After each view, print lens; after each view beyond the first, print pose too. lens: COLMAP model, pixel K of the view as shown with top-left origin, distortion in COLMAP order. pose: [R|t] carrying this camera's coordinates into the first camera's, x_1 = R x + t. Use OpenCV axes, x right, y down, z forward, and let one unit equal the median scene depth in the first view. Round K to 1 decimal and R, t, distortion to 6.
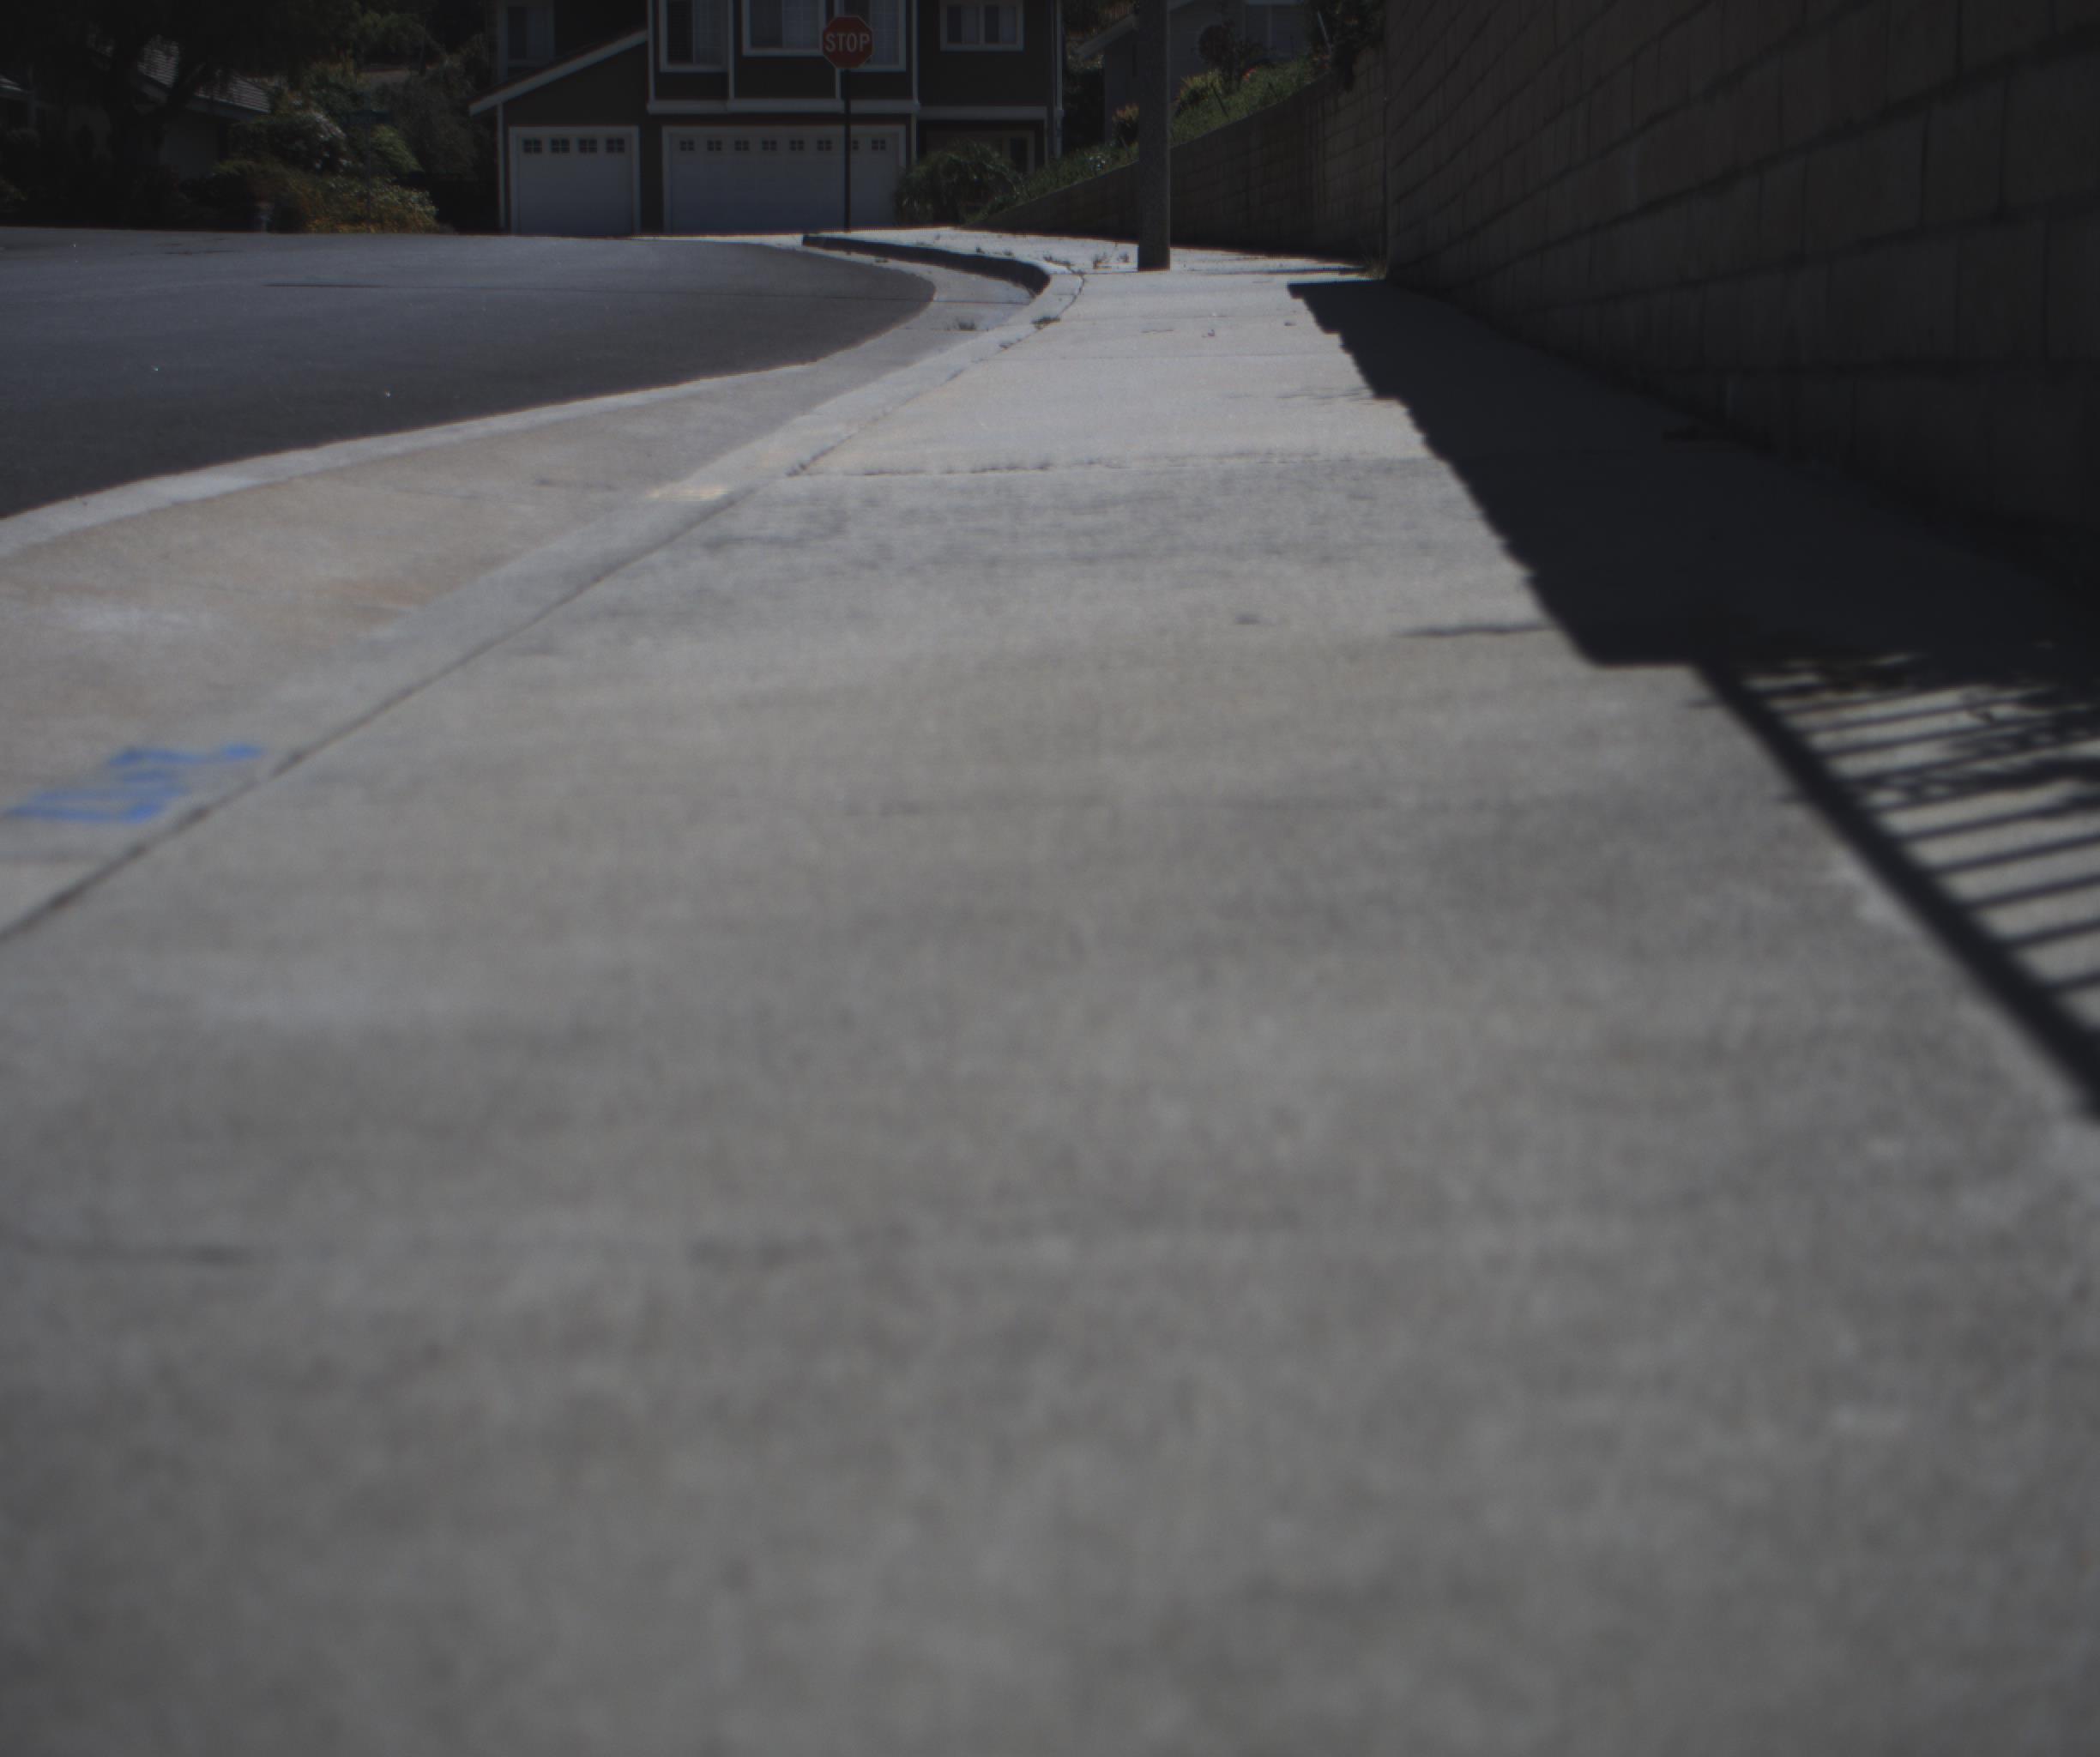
lens RADIAL K [[3971.5, 0, 1030.1], [0, 3971.5, 872.7], [0, 0, 1]] dist [-0.181864, 0.955914]
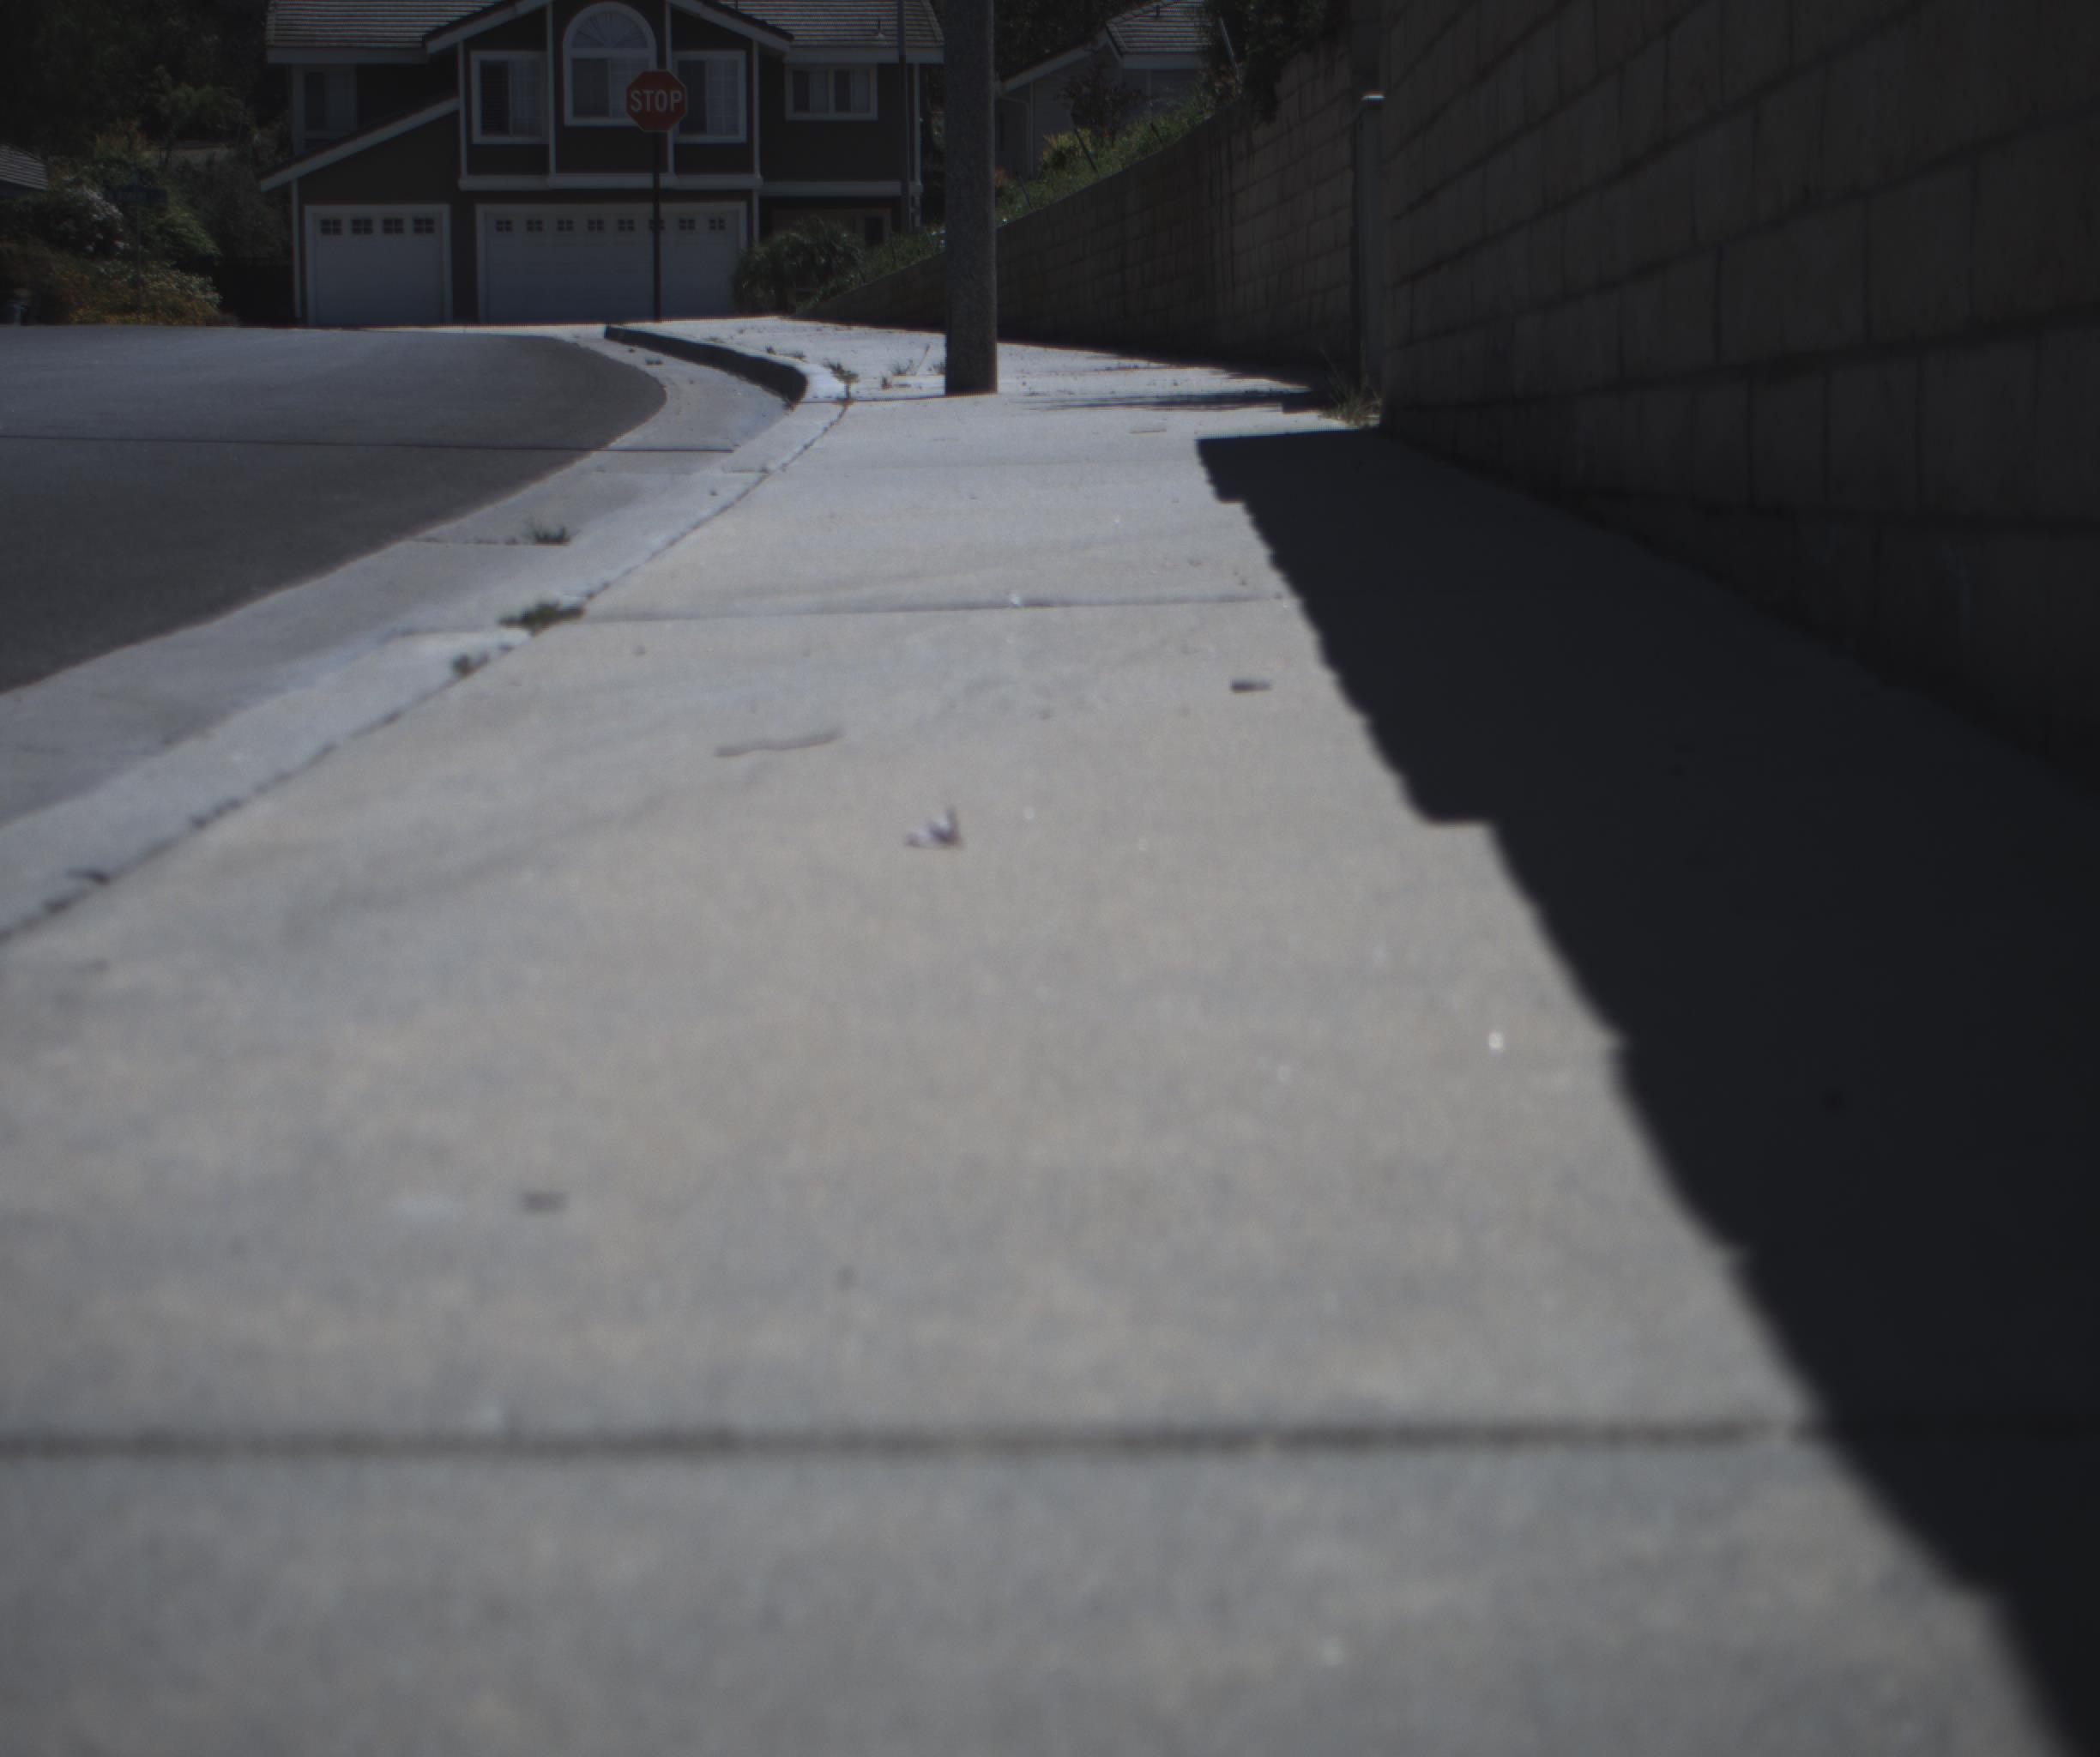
lens RADIAL K [[3971.5, 0, 1030.1], [0, 3971.5, 872.7], [0, 0, 1]] dist [-0.181864, 0.955914]
pose [[0.999547, -0.006795, 0.029324, 0.005959], [0.007411, 0.999753, -0.020948, -0.017497], [-0.029174, 0.021156, 0.999350, 0.103731]]
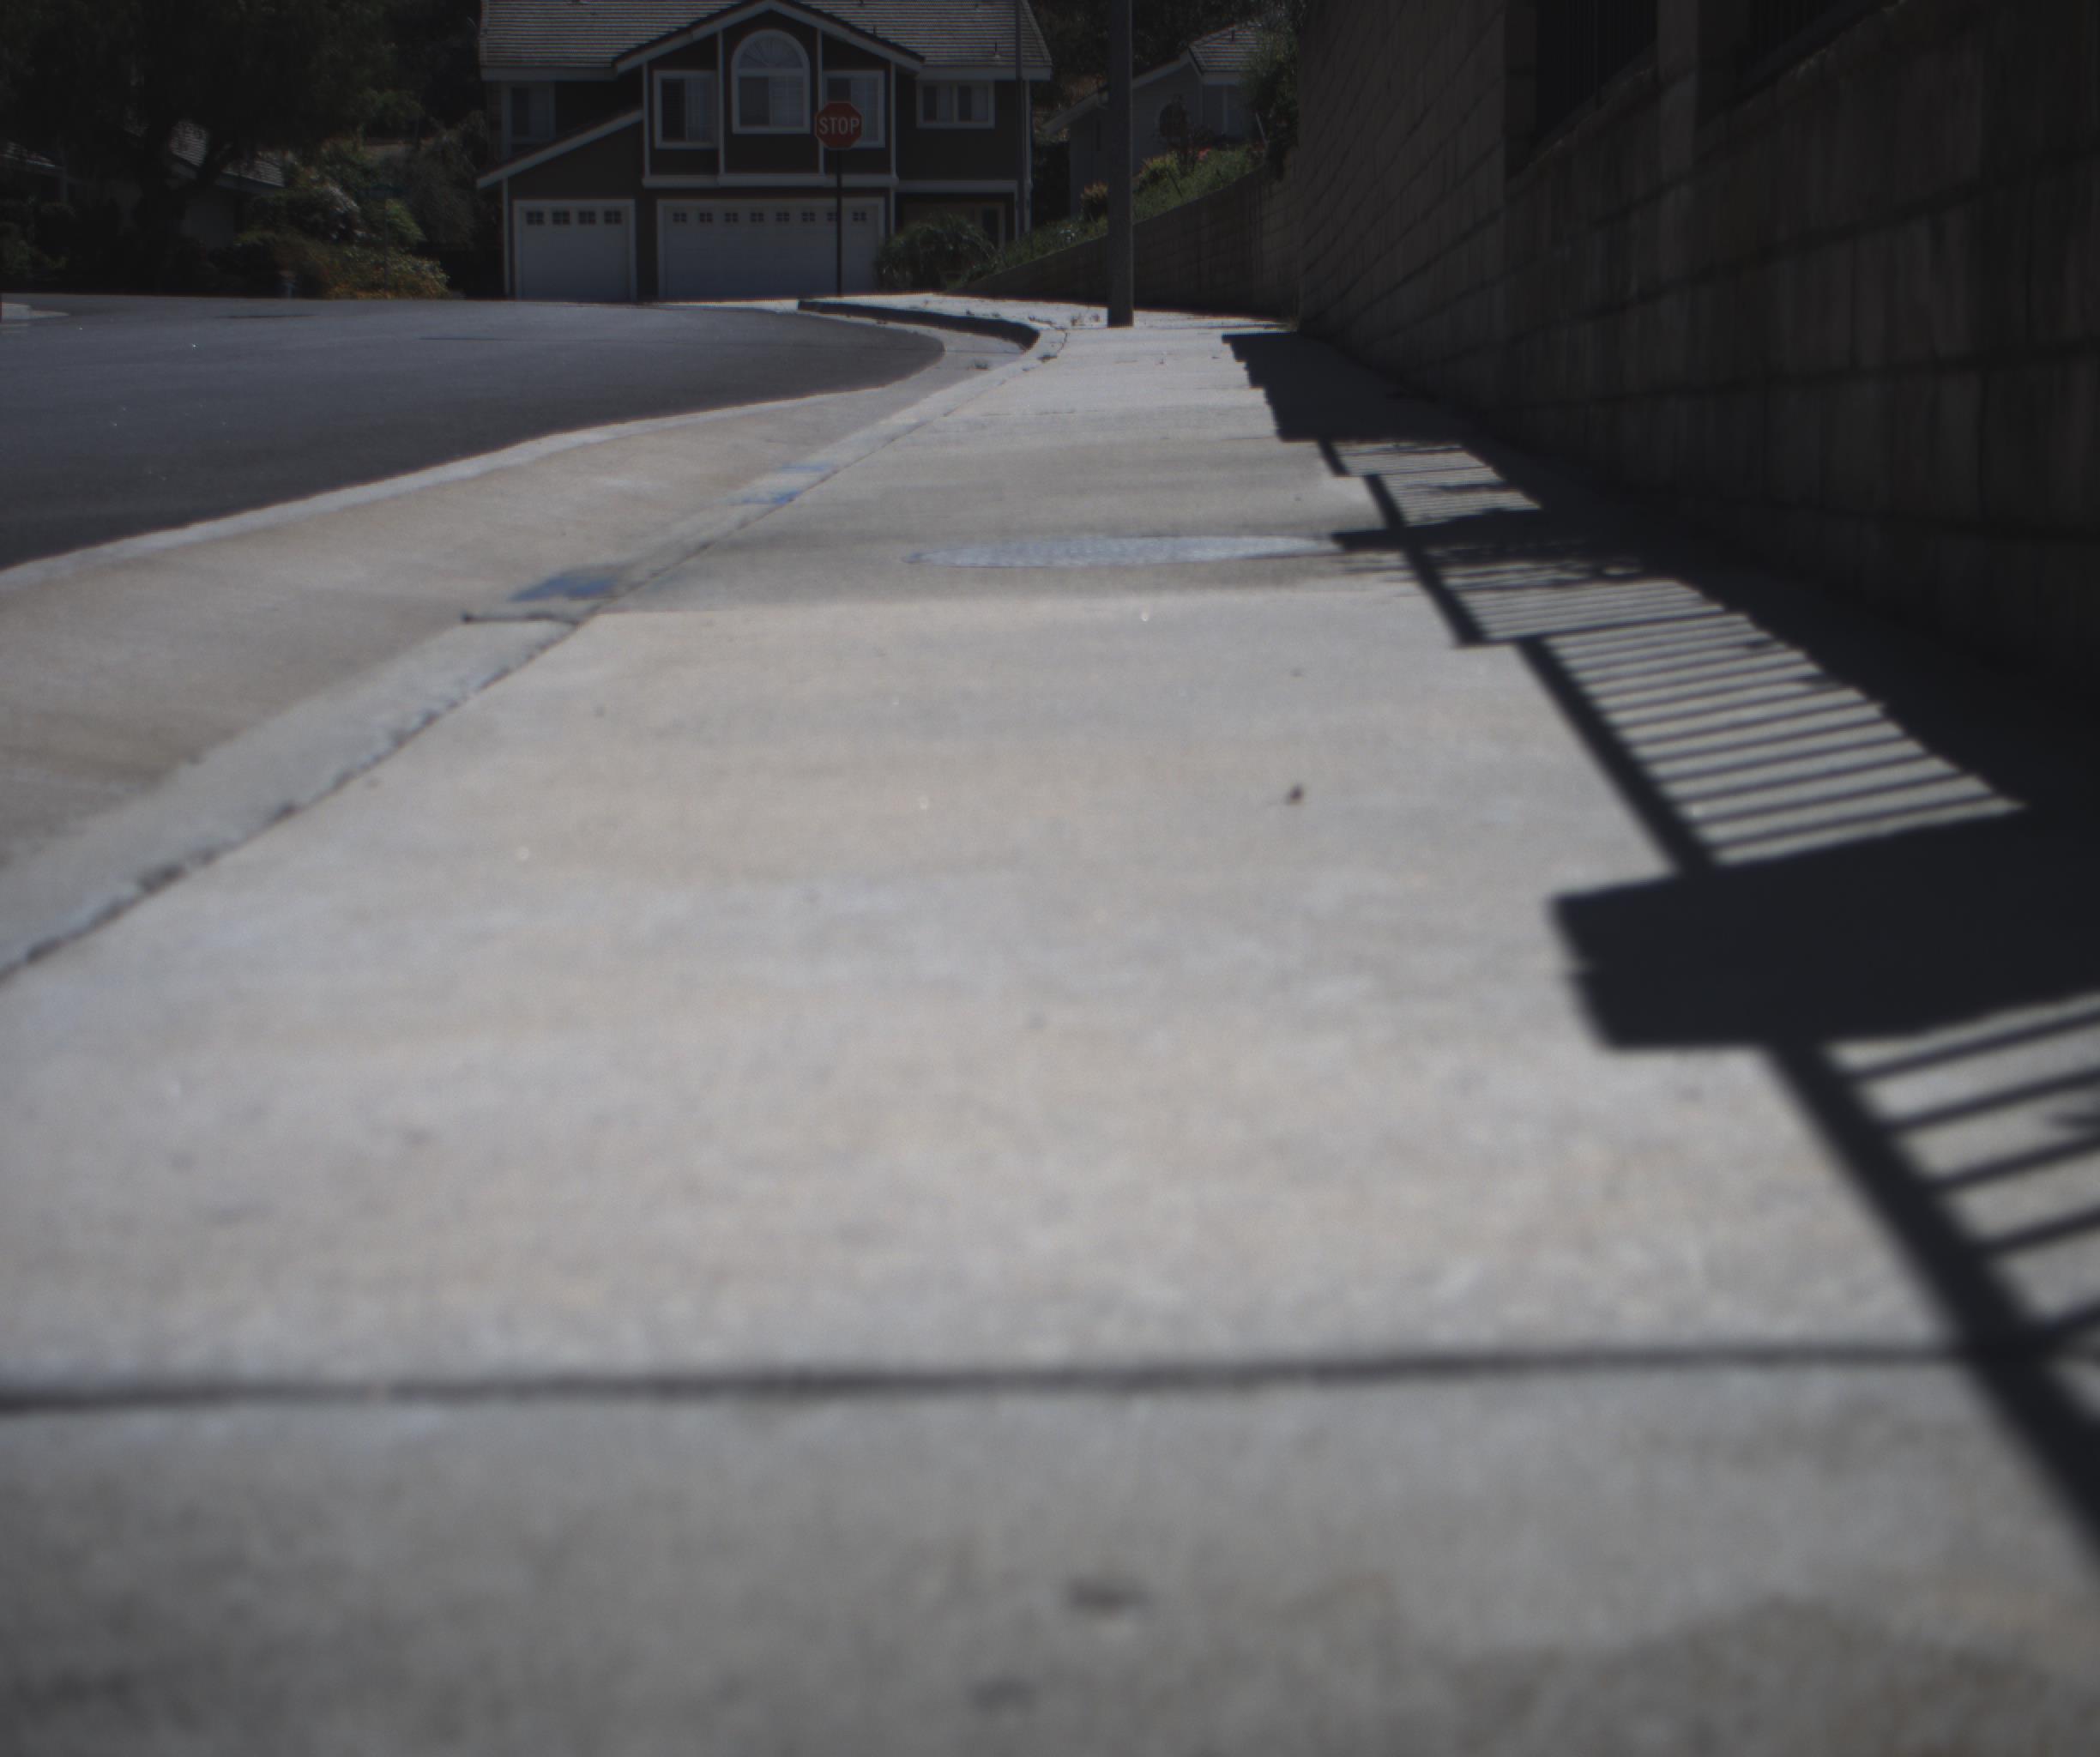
lens RADIAL K [[3971.5, 0, 1030.1], [0, 3971.5, 872.7], [0, 0, 1]] dist [-0.181864, 0.955914]
pose [[0.999955, -0.002482, 0.009139, -0.002519], [0.002632, 0.999861, -0.016440, 0.011265], [-0.009097, 0.016463, 0.999823, -0.068543]]
